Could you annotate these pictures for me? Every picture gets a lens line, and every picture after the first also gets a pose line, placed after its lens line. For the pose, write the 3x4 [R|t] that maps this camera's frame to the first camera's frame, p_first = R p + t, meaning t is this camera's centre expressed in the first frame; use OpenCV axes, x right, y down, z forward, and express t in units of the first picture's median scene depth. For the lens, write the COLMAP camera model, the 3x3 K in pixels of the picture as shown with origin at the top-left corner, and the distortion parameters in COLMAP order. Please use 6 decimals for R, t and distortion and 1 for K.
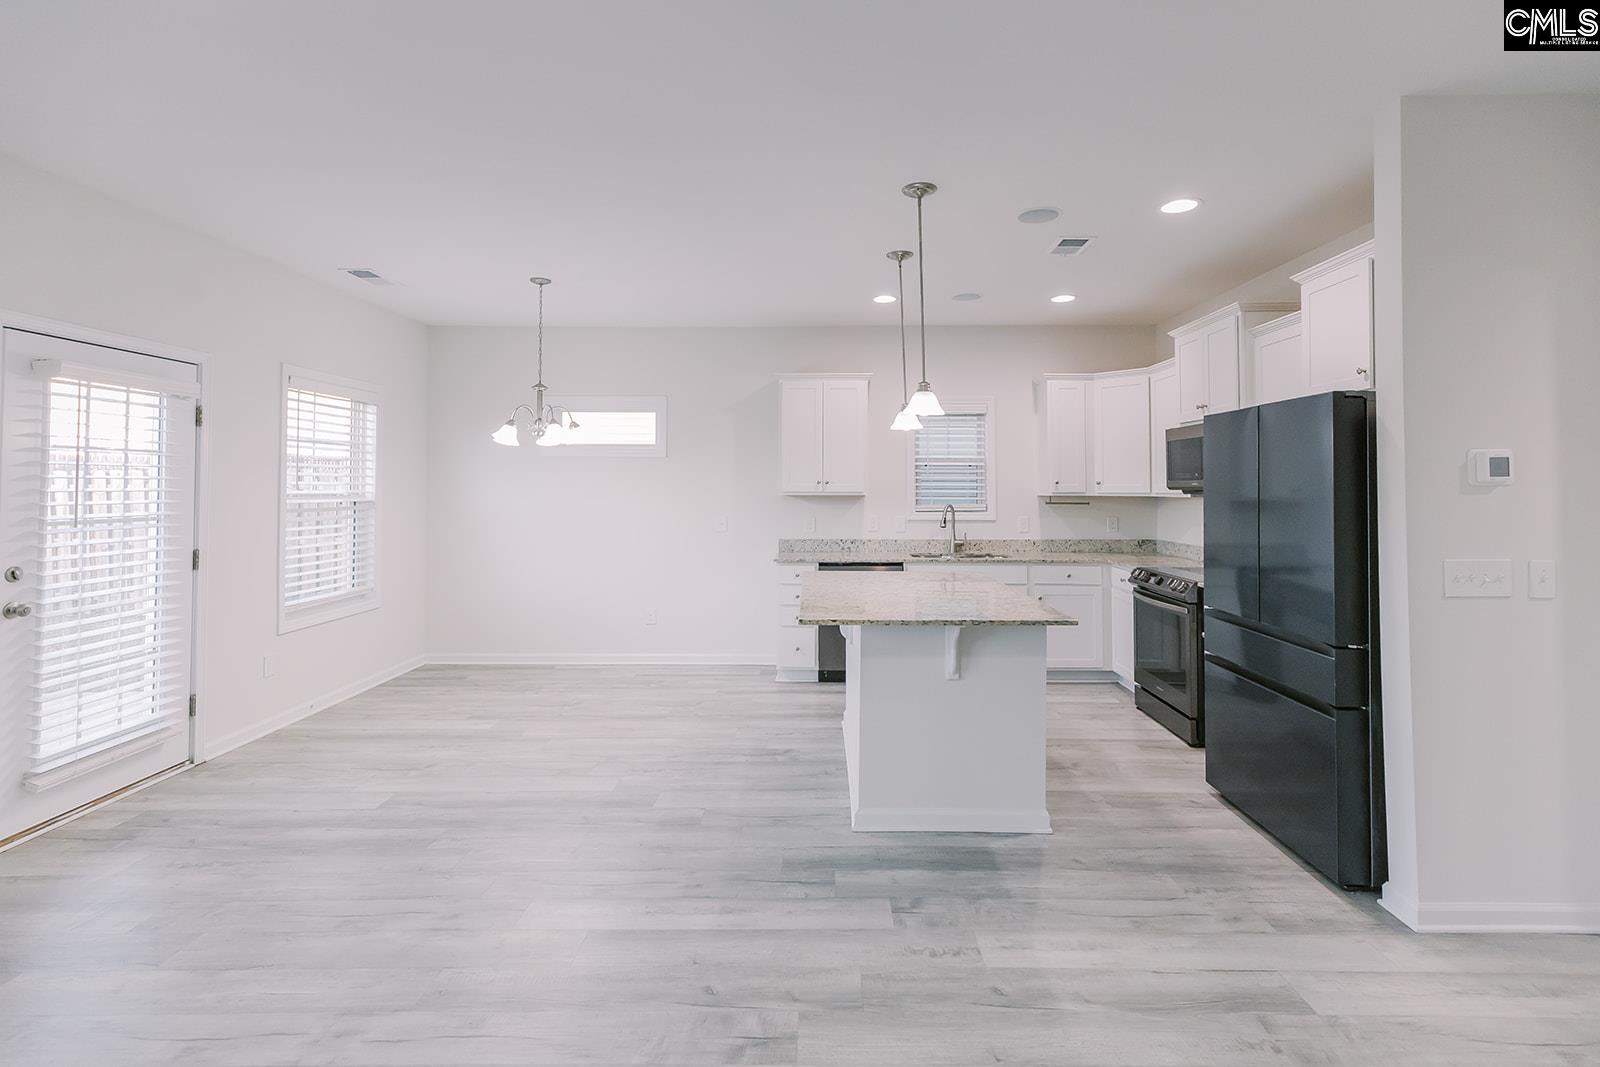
lens RADIAL K [[740.5, 0, 804.6], [0, 740.5, 464.3], [0, 0, 1]] dist [0.010495, 0.000055]
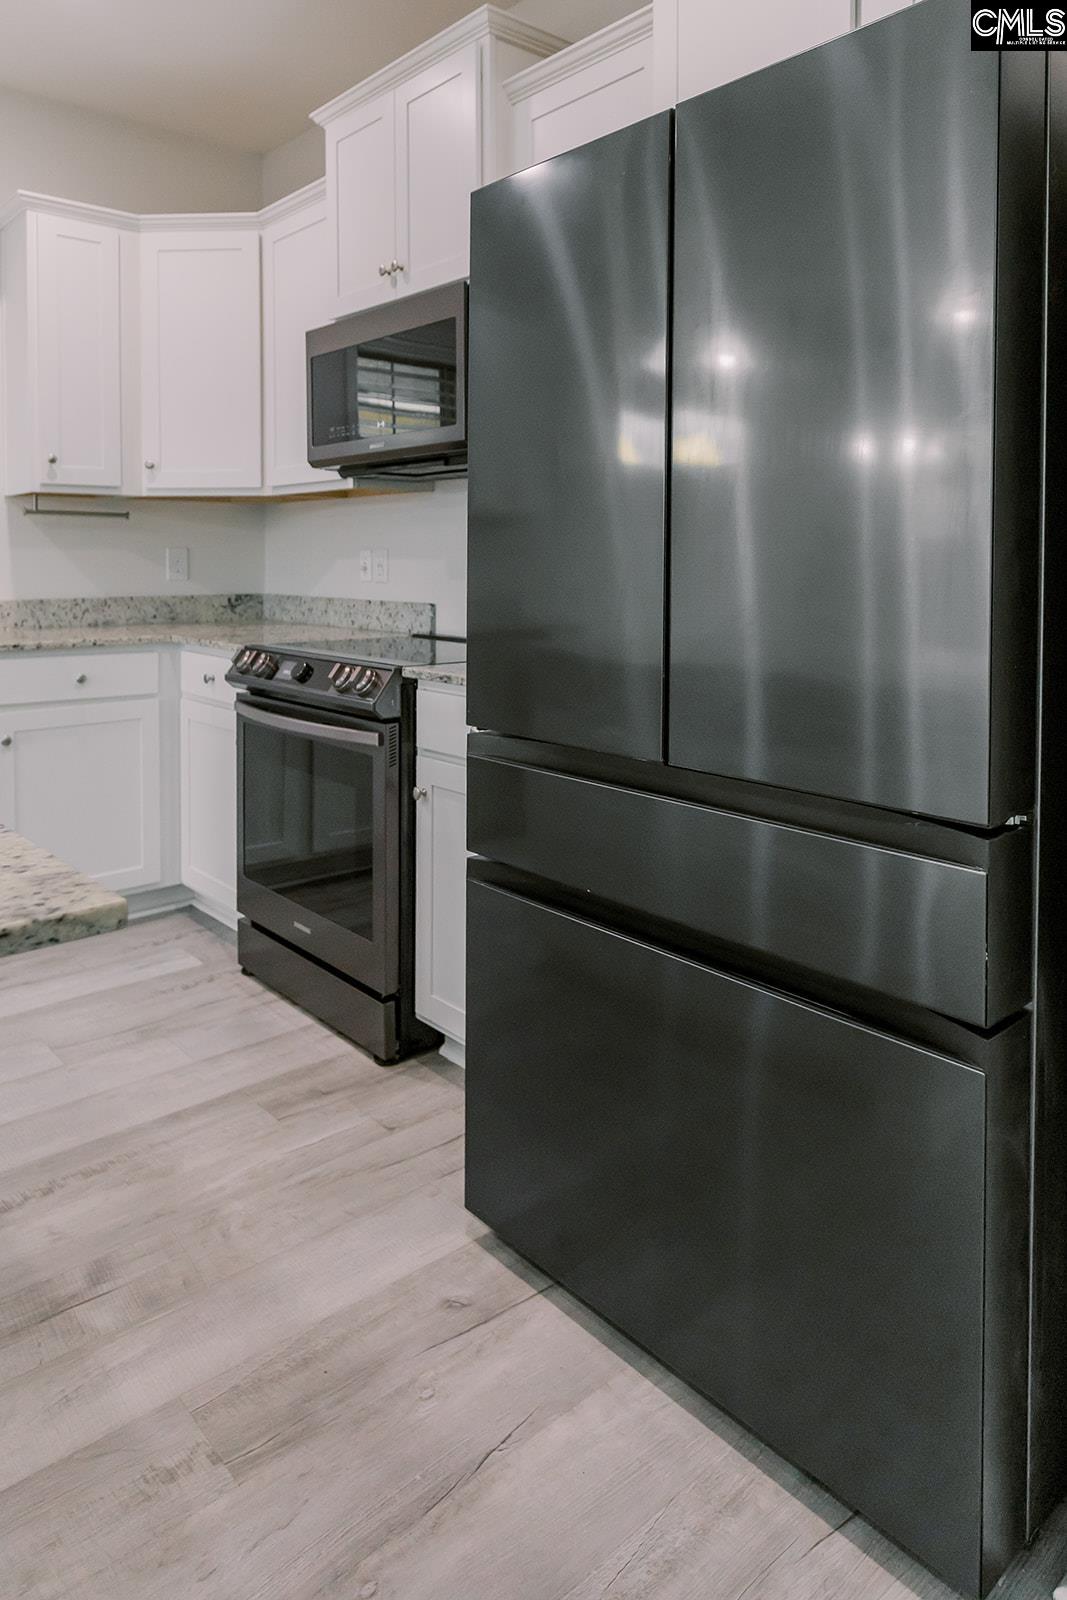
lens RADIAL K [[1038.1, 0, 558.3], [0, 1038.1, 589.5], [0, 0, 1]] dist [-0.027592, -0.003703]
pose [[0.719950, -0.019399, 0.693755, 0.177530], [-0.023072, 0.998388, 0.051860, 0.076154], [-0.693642, -0.053343, 0.718342, 0.478455]]
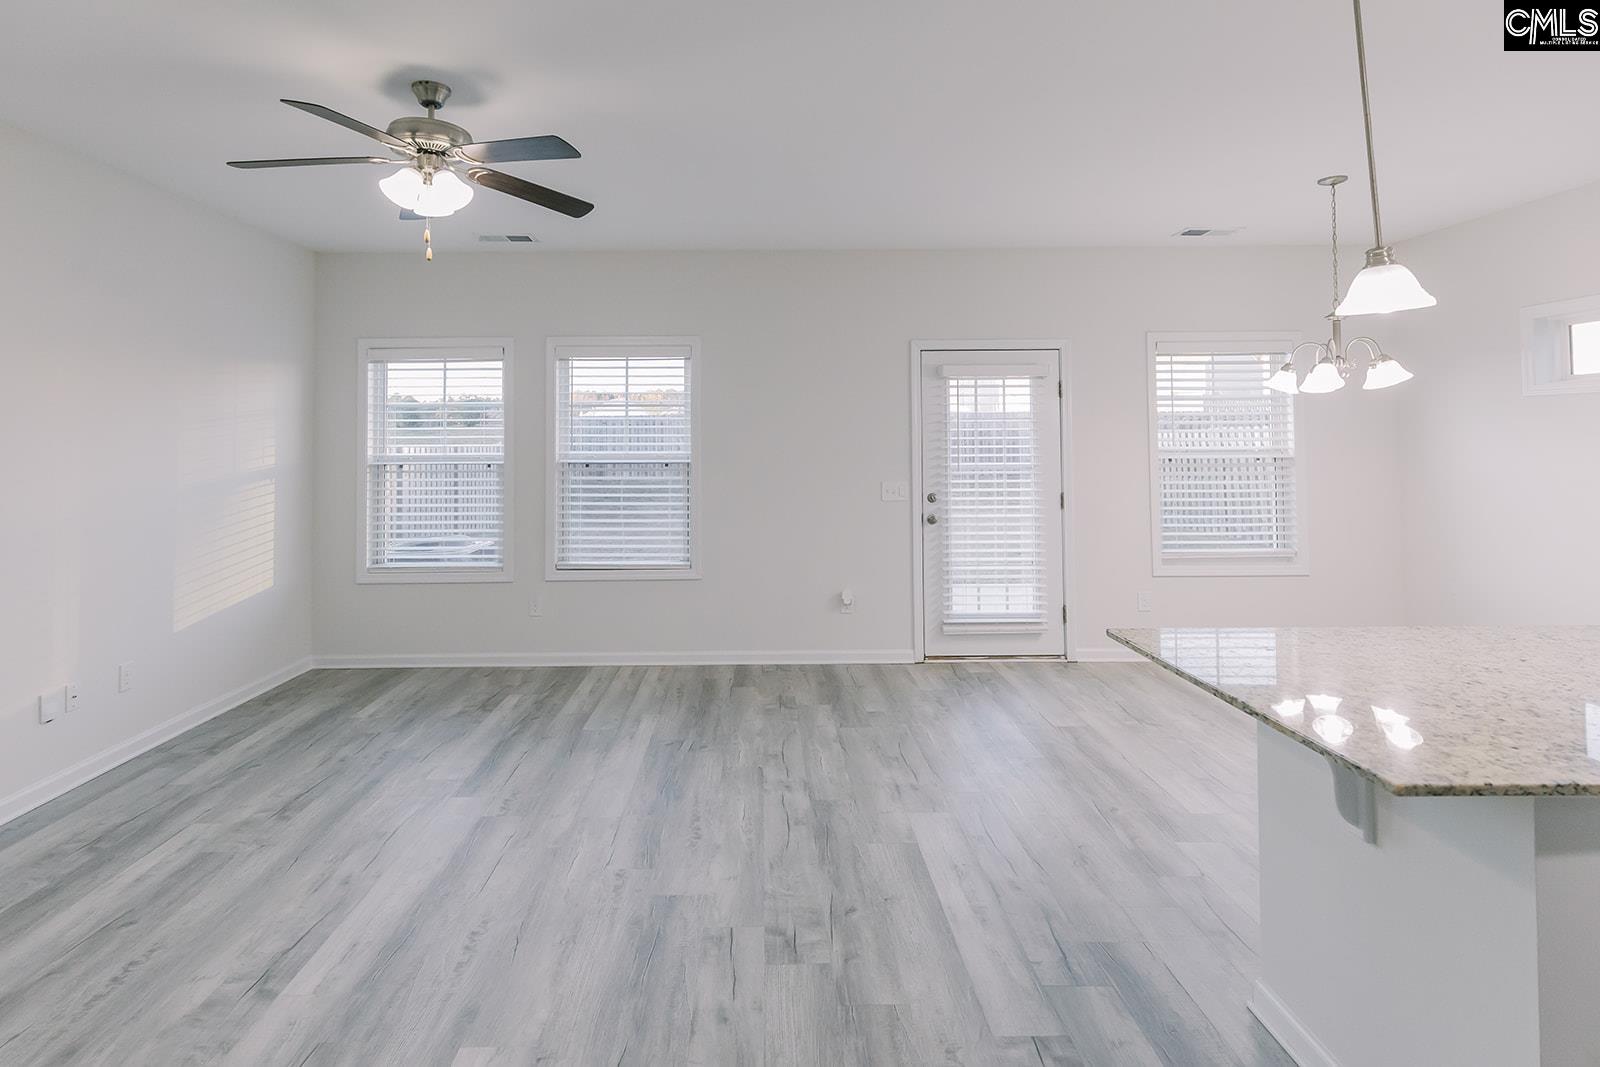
lens RADIAL K [[835.0, 0, 778.3], [0, 835.0, 425.0], [0, 0, 1]] dist [0.008271, -0.001933]
pose [[0.025946, -0.021205, -0.999438, 0.511677], [0.038161, 0.999067, -0.020207, 0.008391], [0.998935, -0.037616, 0.026731, 0.410889]]
